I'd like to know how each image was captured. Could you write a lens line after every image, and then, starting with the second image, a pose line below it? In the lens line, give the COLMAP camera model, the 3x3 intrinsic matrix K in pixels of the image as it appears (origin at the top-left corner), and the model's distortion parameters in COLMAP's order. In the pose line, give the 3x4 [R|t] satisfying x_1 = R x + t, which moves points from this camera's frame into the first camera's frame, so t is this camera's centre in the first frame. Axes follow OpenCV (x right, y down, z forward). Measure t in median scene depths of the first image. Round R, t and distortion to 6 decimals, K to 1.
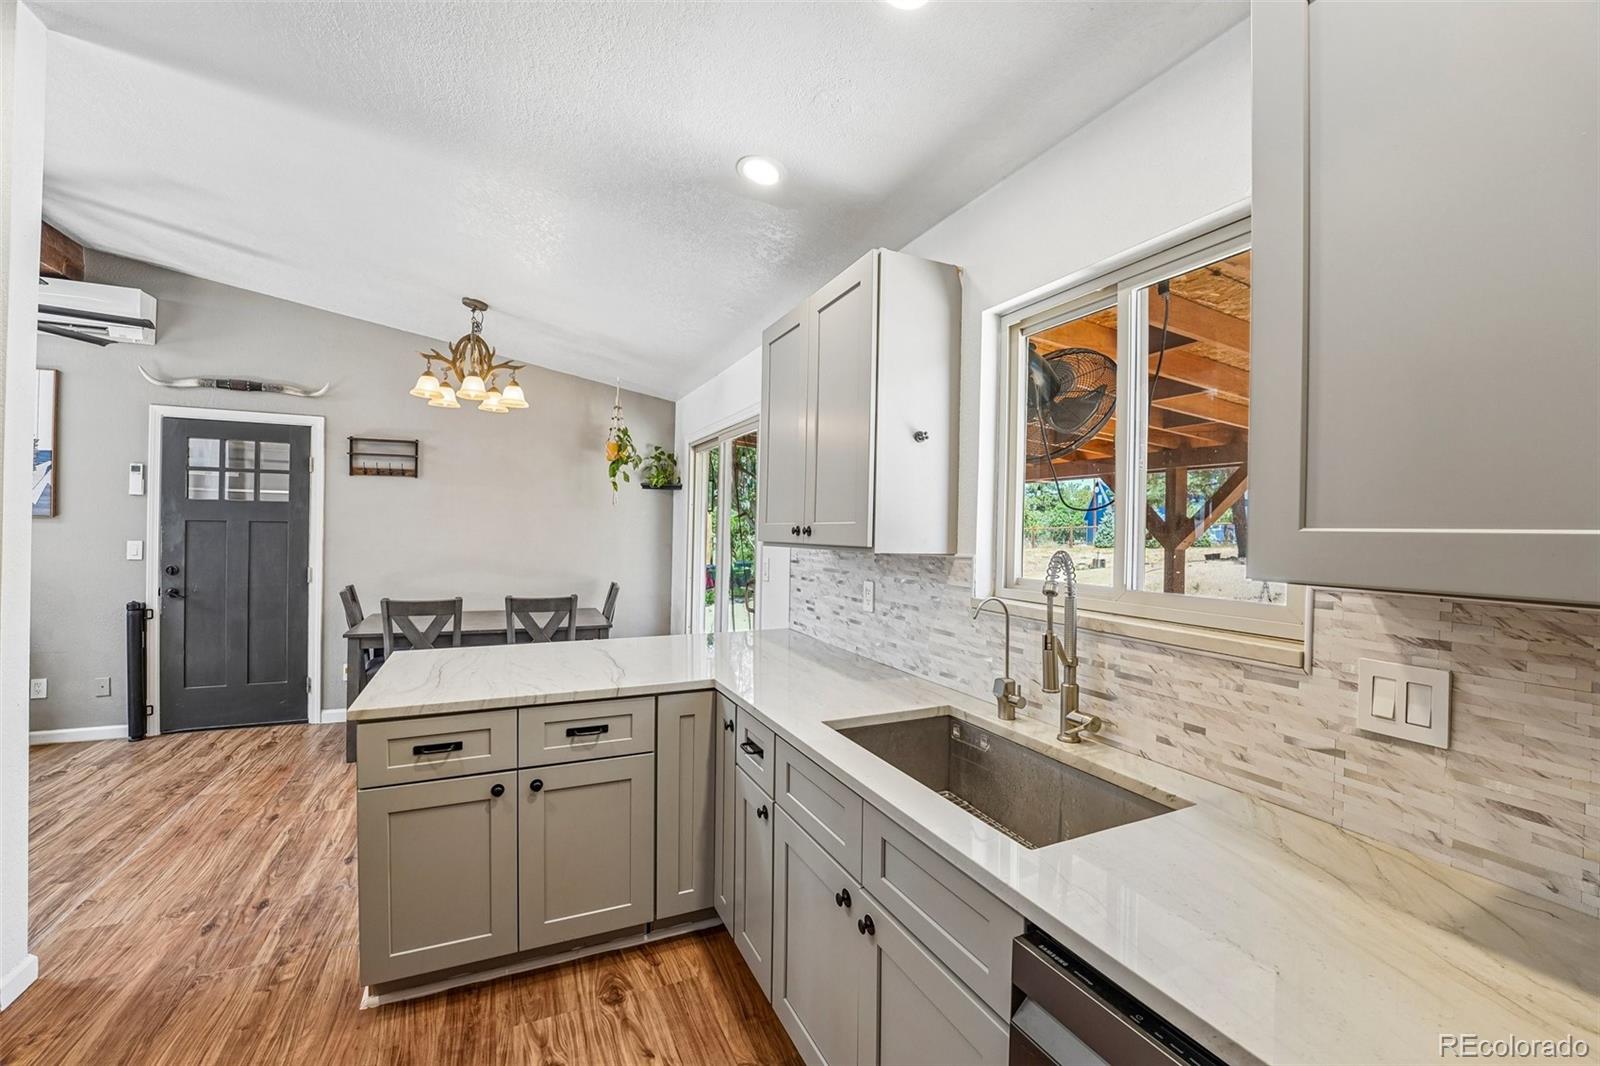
lens RADIAL K [[658.4, 0, 772.7], [0, 658.4, 527.1], [0, 0, 1]] dist [-0.026629, 0.002913]
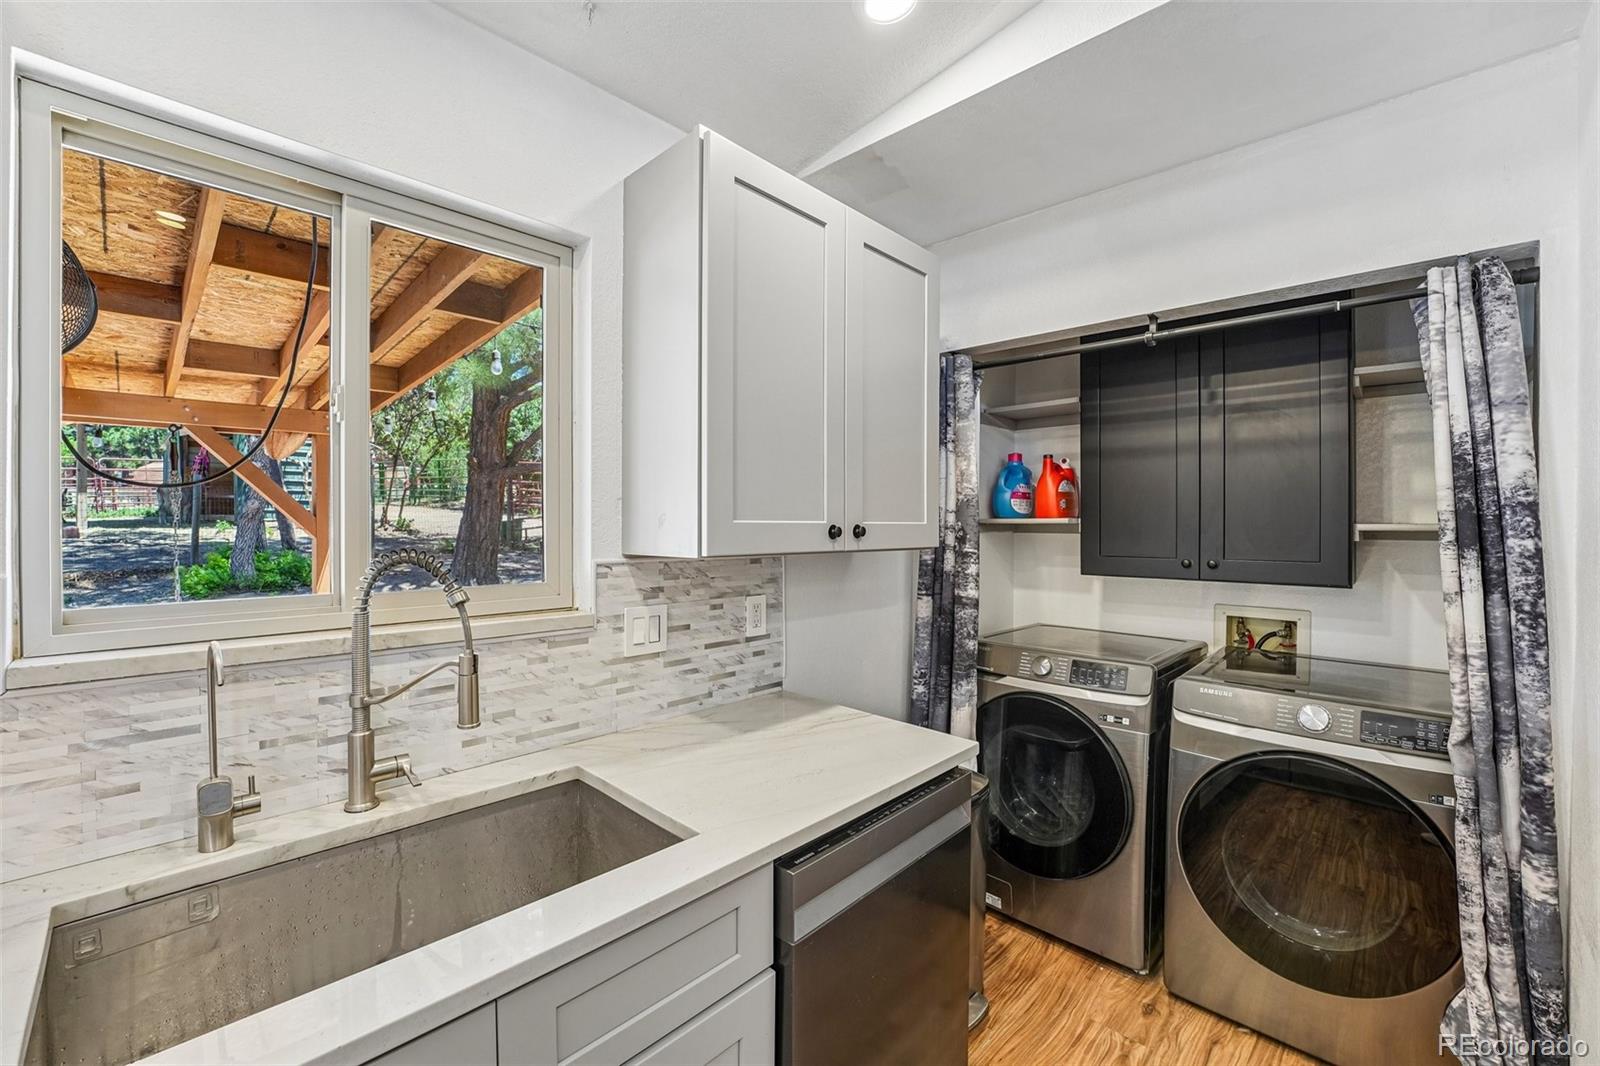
lens RADIAL K [[658.4, 0, 796.4], [0, 658.4, 529.8], [0, 0, 1]] dist [-0.026629, 0.002913]
pose [[-0.392691, -0.028677, 0.919223, -0.168964], [-0.013447, 0.999586, 0.025440, -0.004306], [-0.919572, -0.002371, -0.392914, 0.355715]]
